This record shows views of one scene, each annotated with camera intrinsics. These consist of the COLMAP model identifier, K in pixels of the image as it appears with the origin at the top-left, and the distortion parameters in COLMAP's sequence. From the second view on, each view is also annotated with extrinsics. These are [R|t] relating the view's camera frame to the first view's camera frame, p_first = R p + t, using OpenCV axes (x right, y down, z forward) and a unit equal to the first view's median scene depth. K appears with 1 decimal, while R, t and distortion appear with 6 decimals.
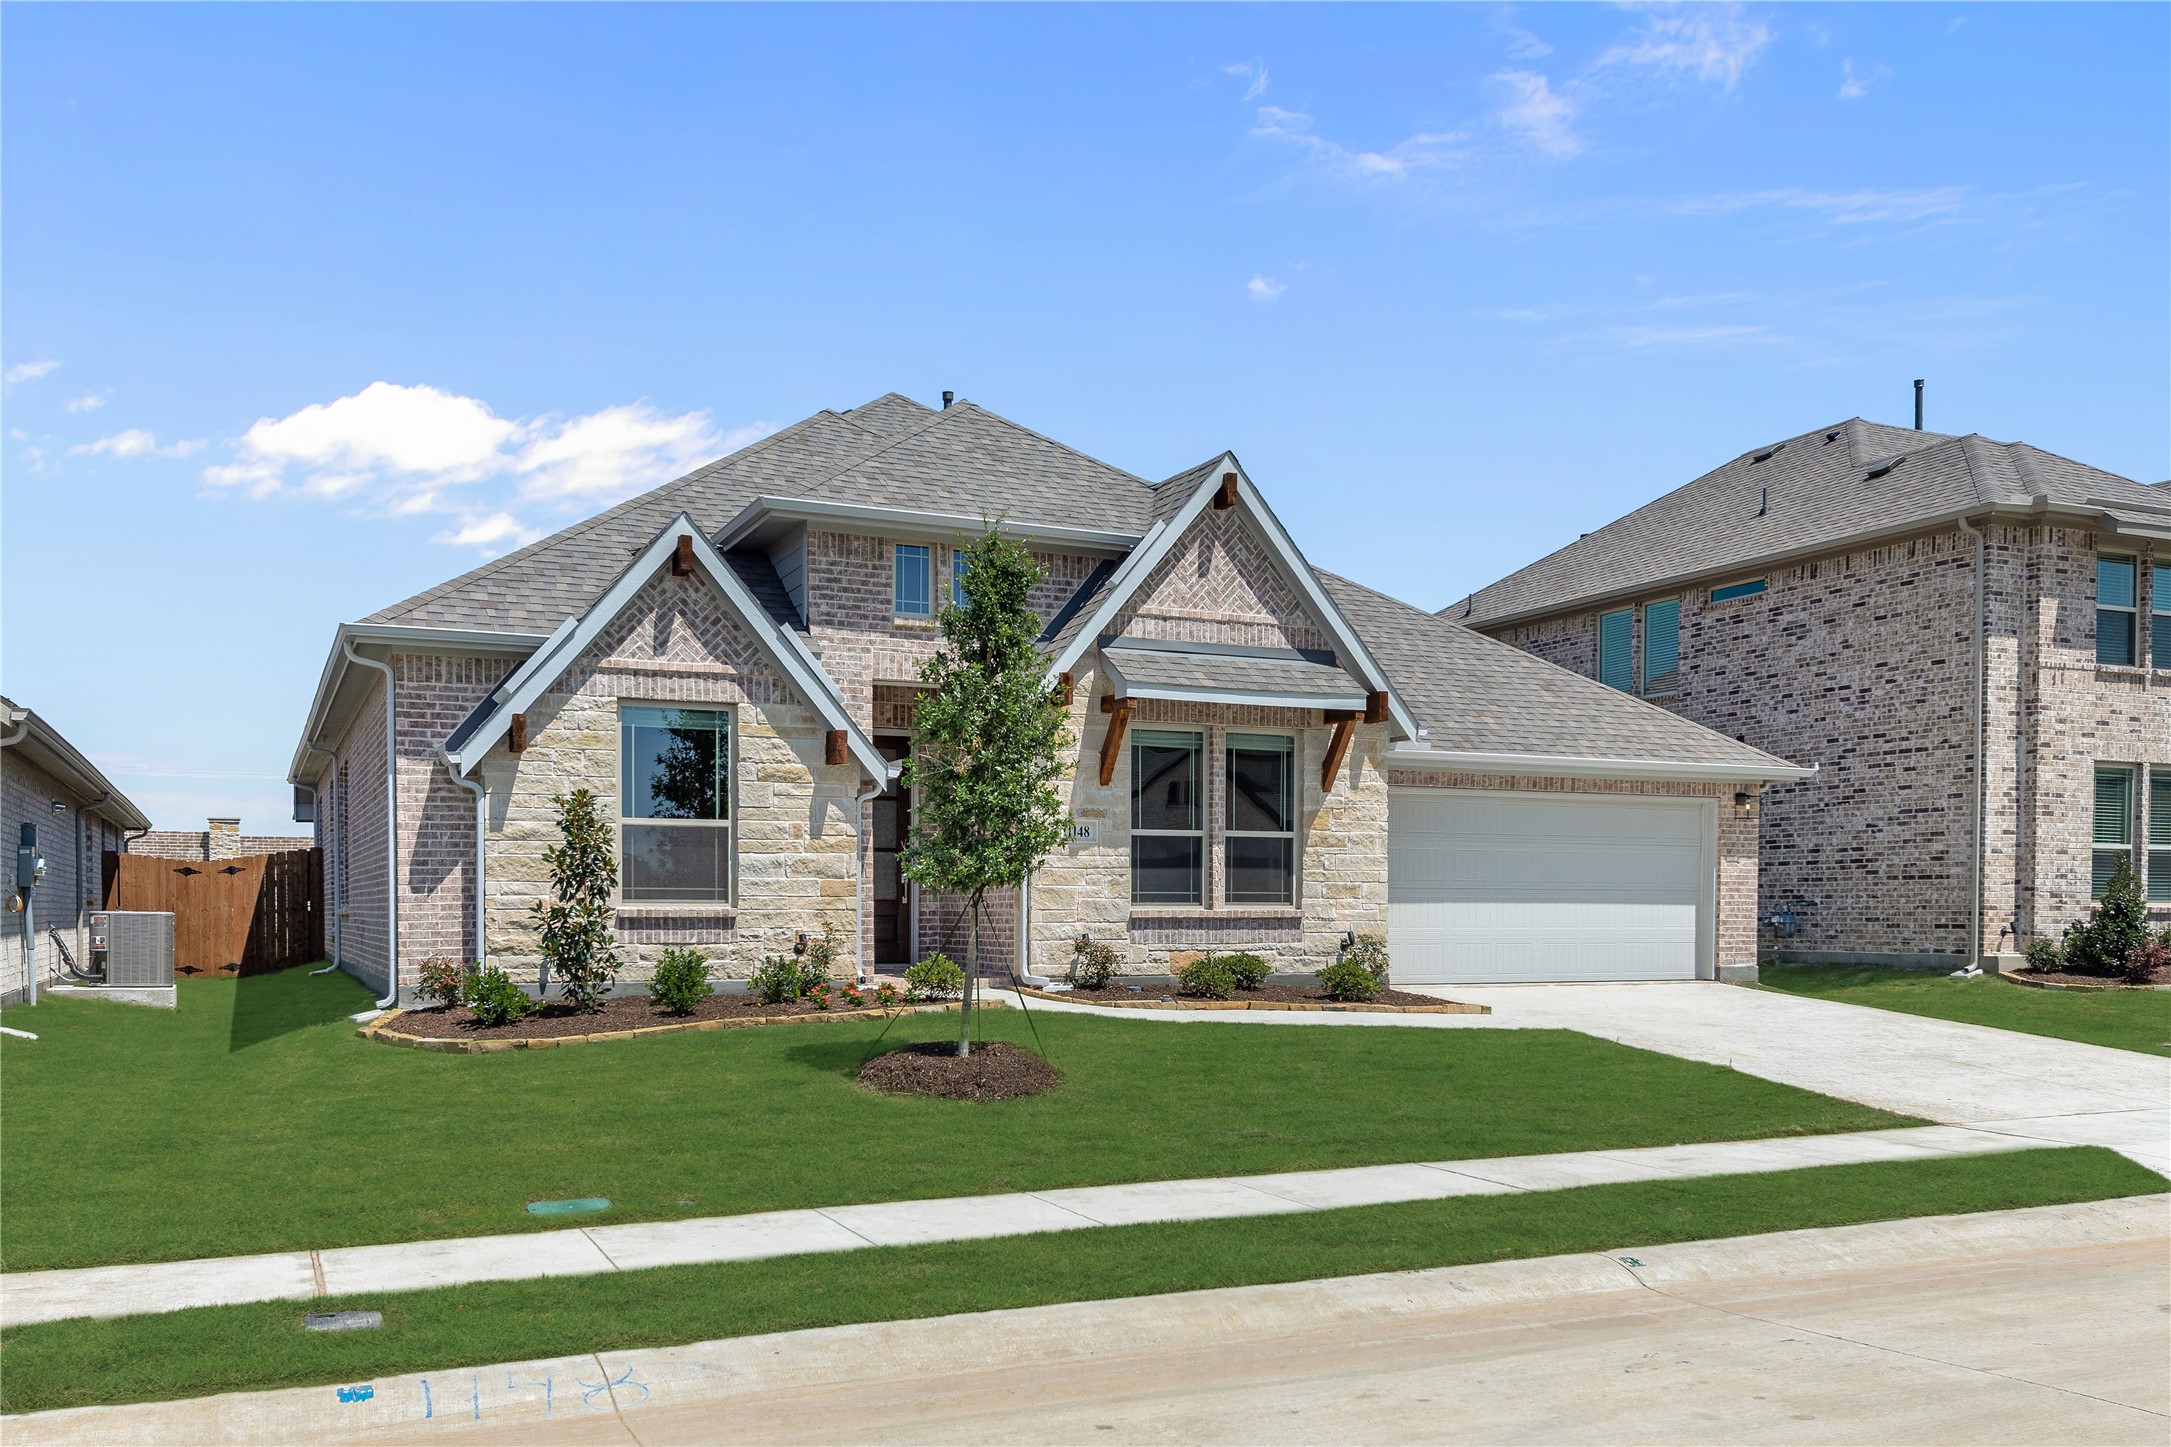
lens RADIAL K [[1531.6, 0, 1085.5], [0, 1531.6, 744.7], [0, 0, 1]] dist [0.005681, 0.001533]
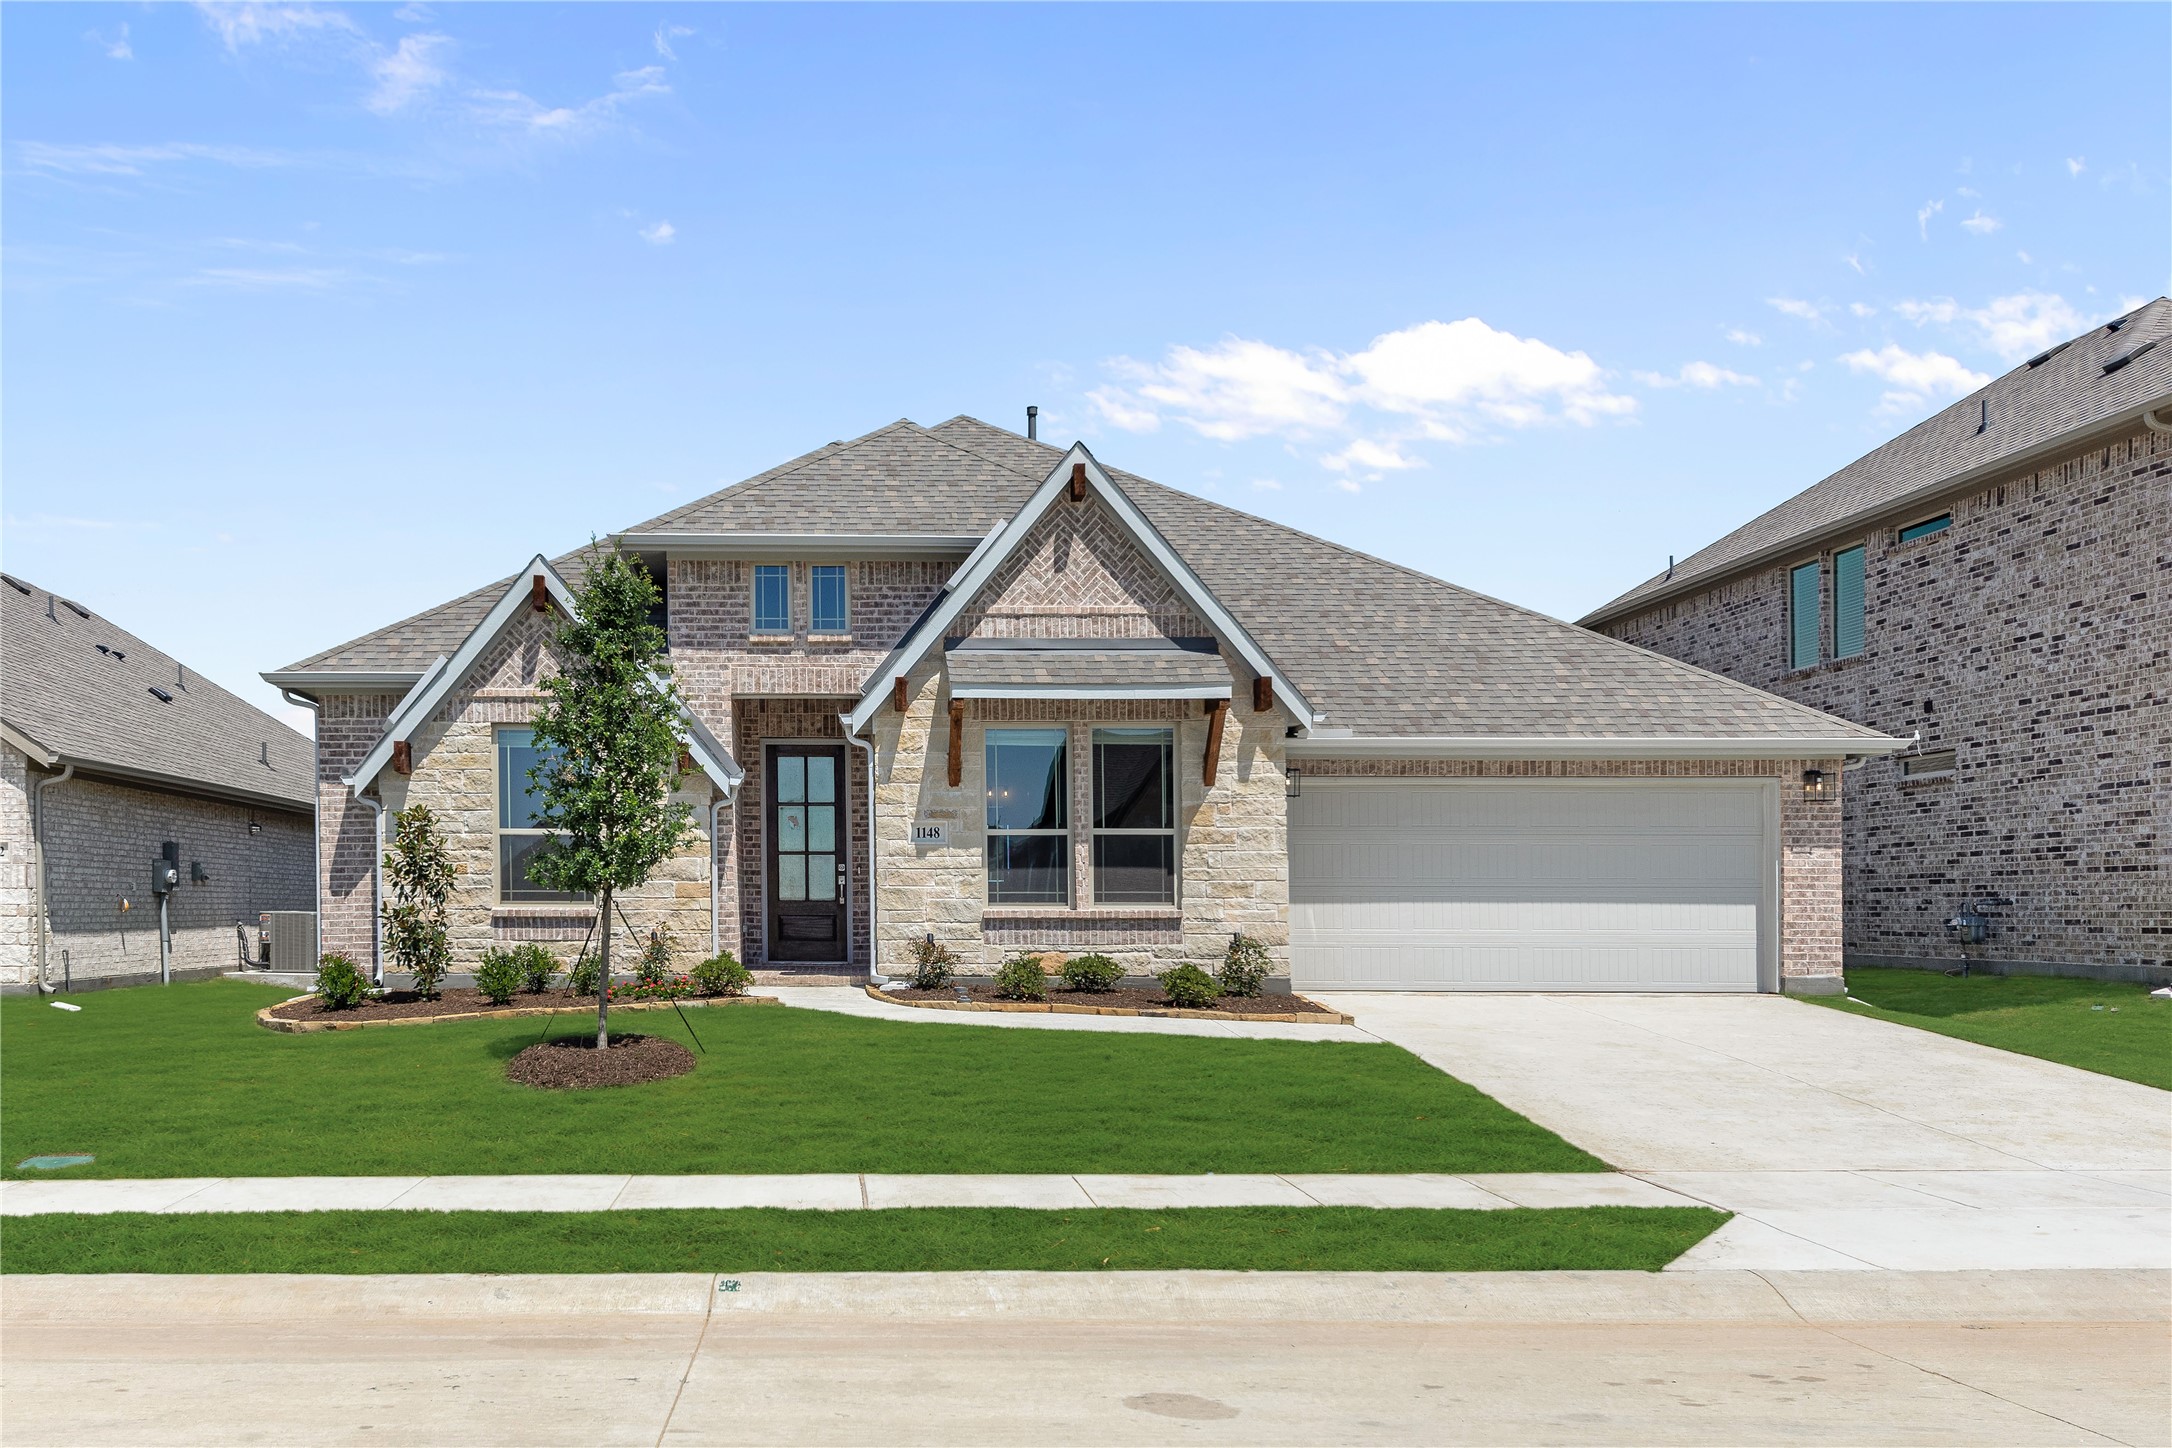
lens RADIAL K [[1500.2, 0, 1086.0], [0, 1500.2, 724.0], [0, 0, 1]] dist [0.004709, -0.001290]
pose [[0.930845, -0.045119, -0.362618, 0.436088], [0.039304, 0.998953, -0.023401, 0.011574], [0.363295, 0.007530, 0.931644, 0.106723]]
